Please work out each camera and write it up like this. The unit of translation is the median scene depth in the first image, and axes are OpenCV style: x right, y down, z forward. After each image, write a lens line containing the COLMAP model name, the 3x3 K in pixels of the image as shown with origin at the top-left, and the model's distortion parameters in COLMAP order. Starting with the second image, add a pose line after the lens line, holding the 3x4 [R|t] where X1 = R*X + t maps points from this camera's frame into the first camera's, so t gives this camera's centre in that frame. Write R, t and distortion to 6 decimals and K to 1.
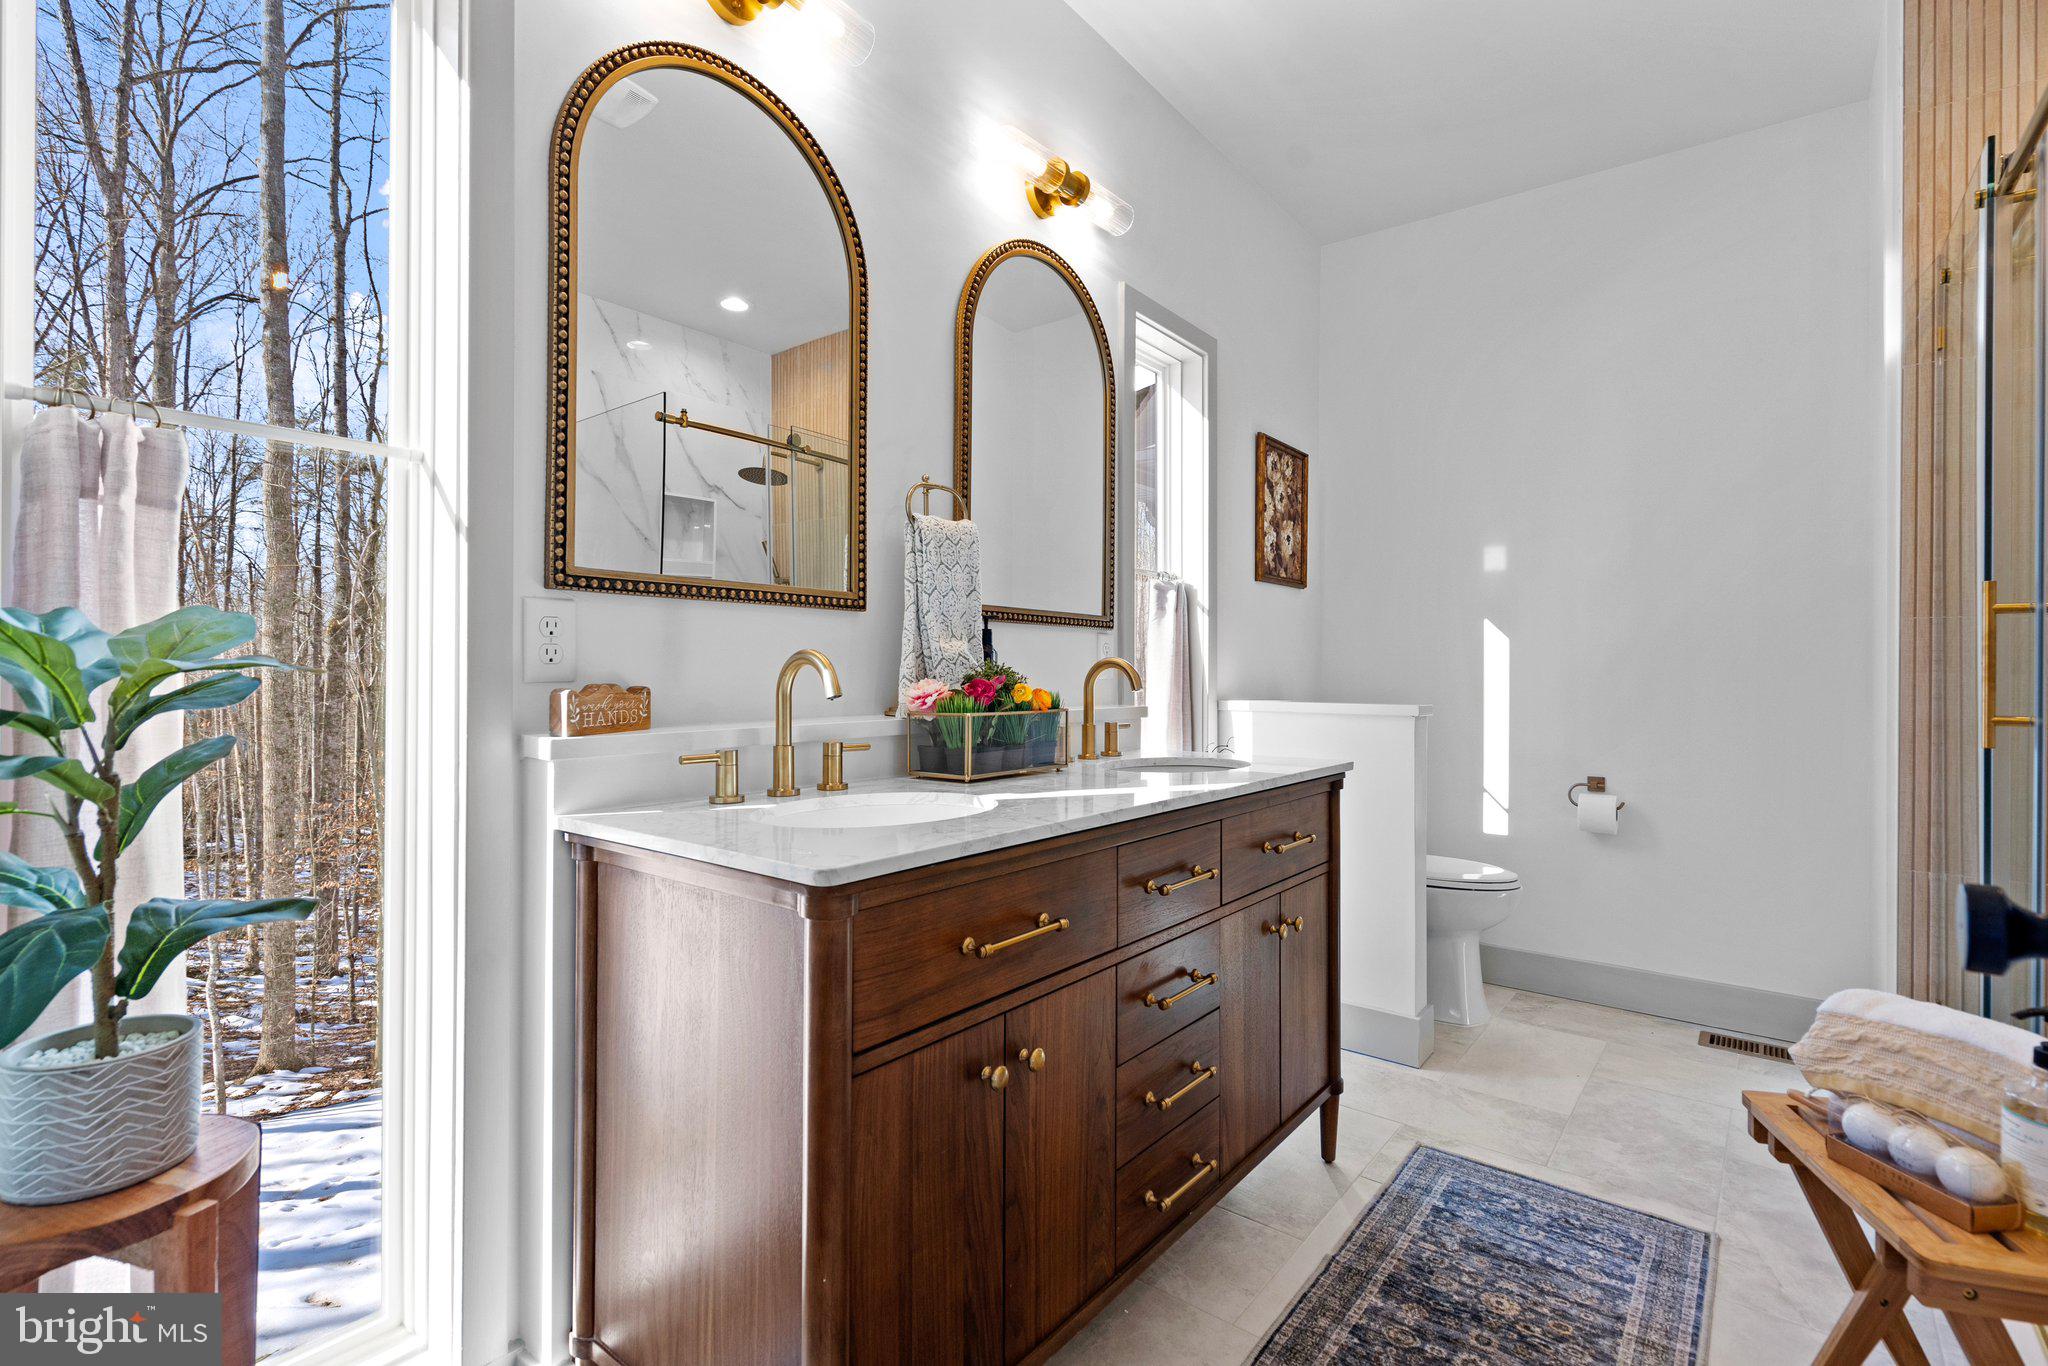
lens RADIAL K [[955.1, 0, 1017.8], [0, 955.1, 640.5], [0, 0, 1]] dist [-0.003066, 0.000406]
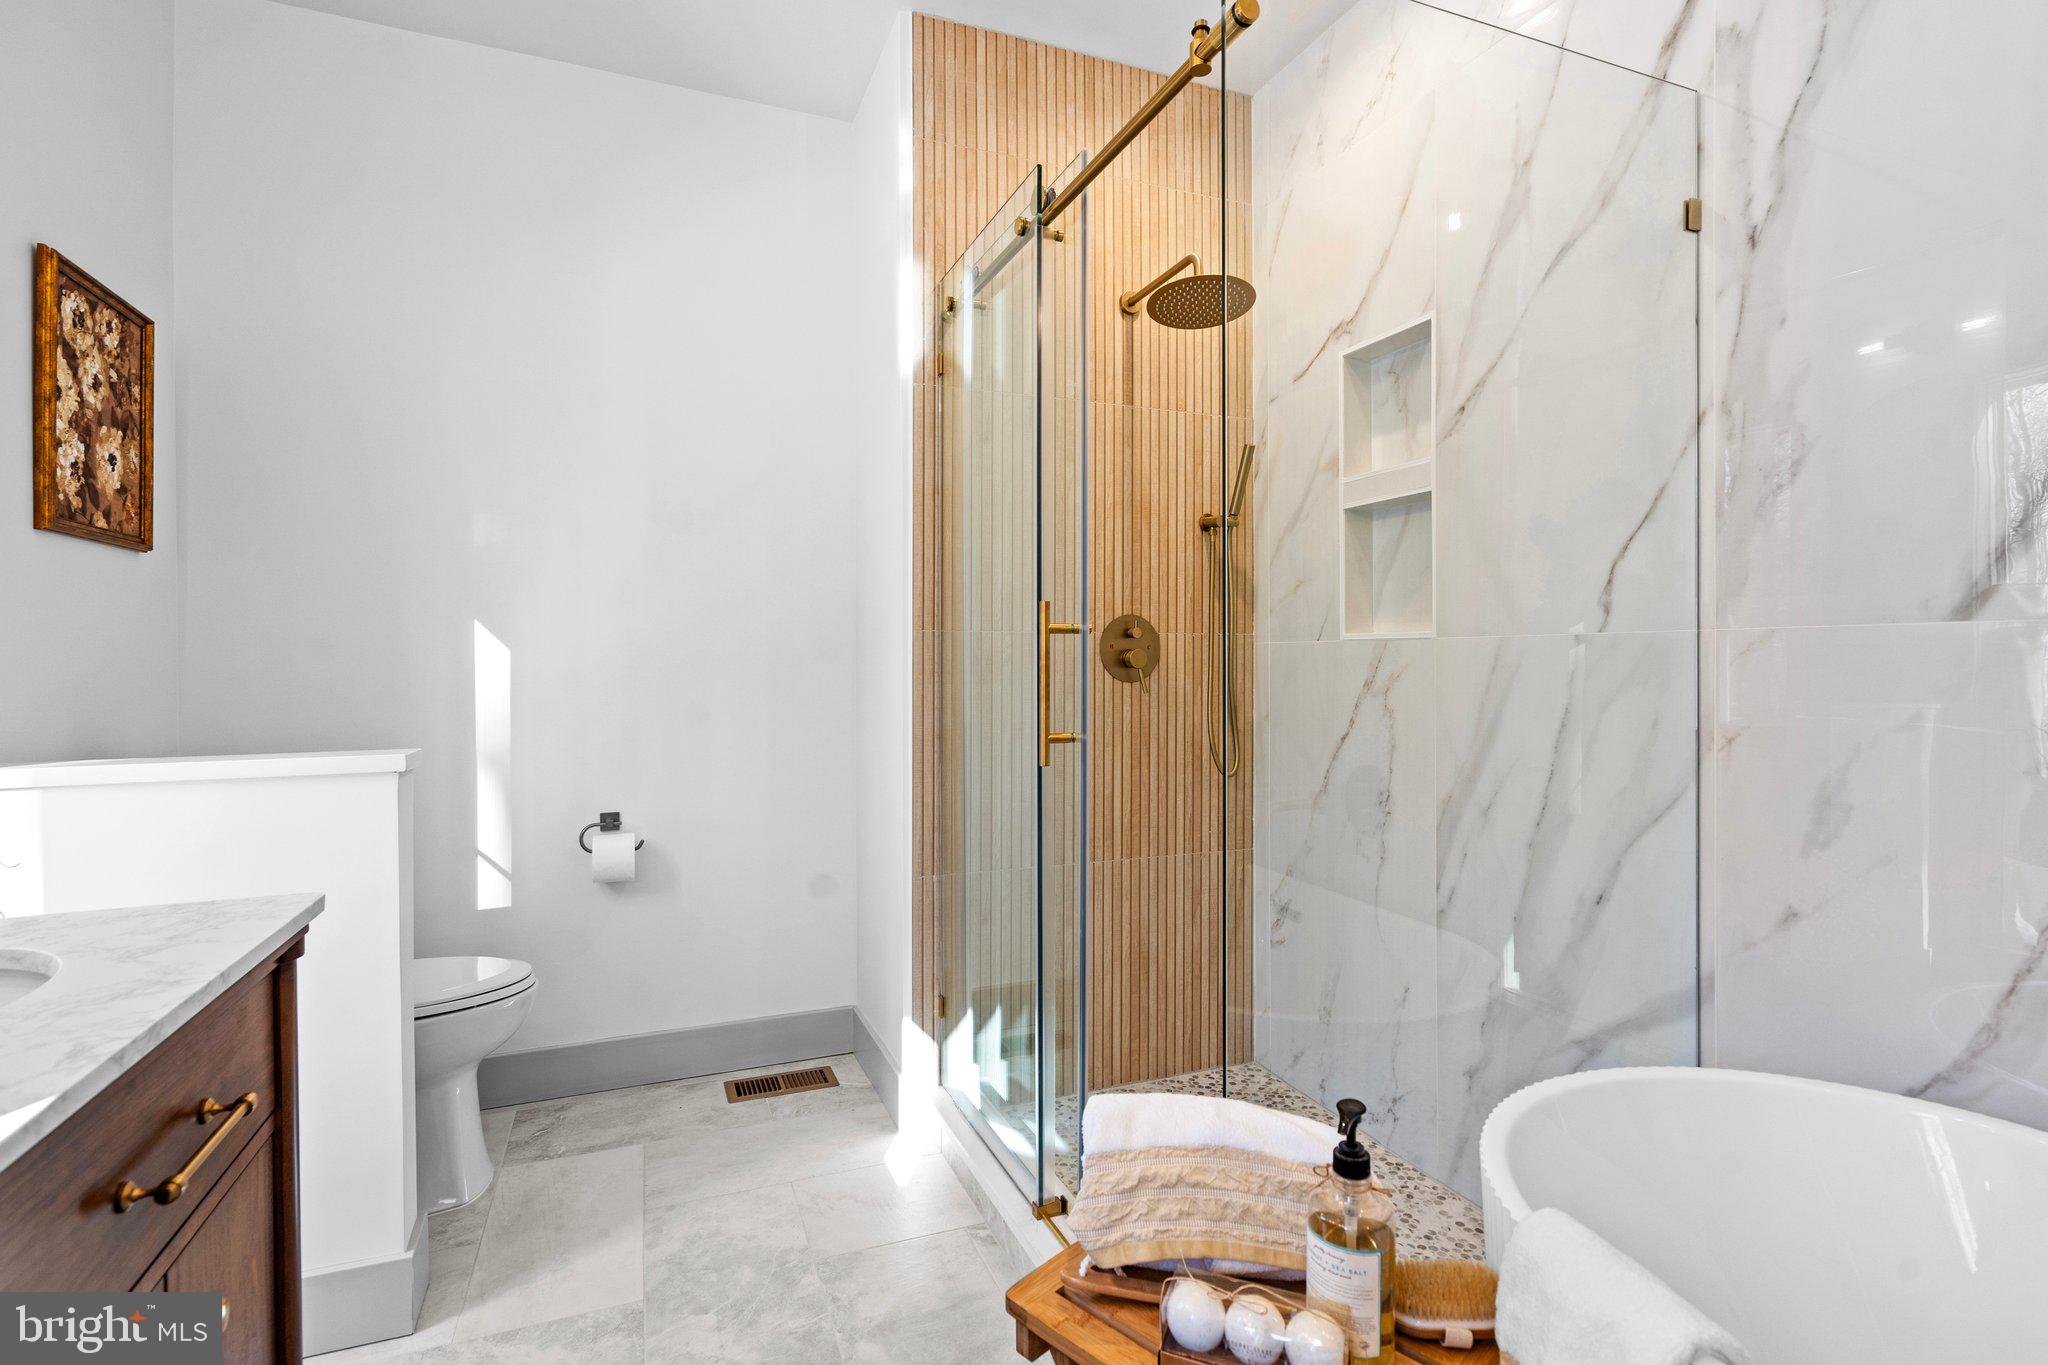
lens RADIAL K [[962.0, 0, 999.1], [0, 962.0, 669.2], [0, 0, 1]] dist [0.000510, 0.000442]
pose [[0.501504, -0.016444, 0.864999, 0.066630], [-0.018165, 0.999399, 0.029530, -0.012125], [-0.864964, -0.030522, 0.500904, 0.329342]]
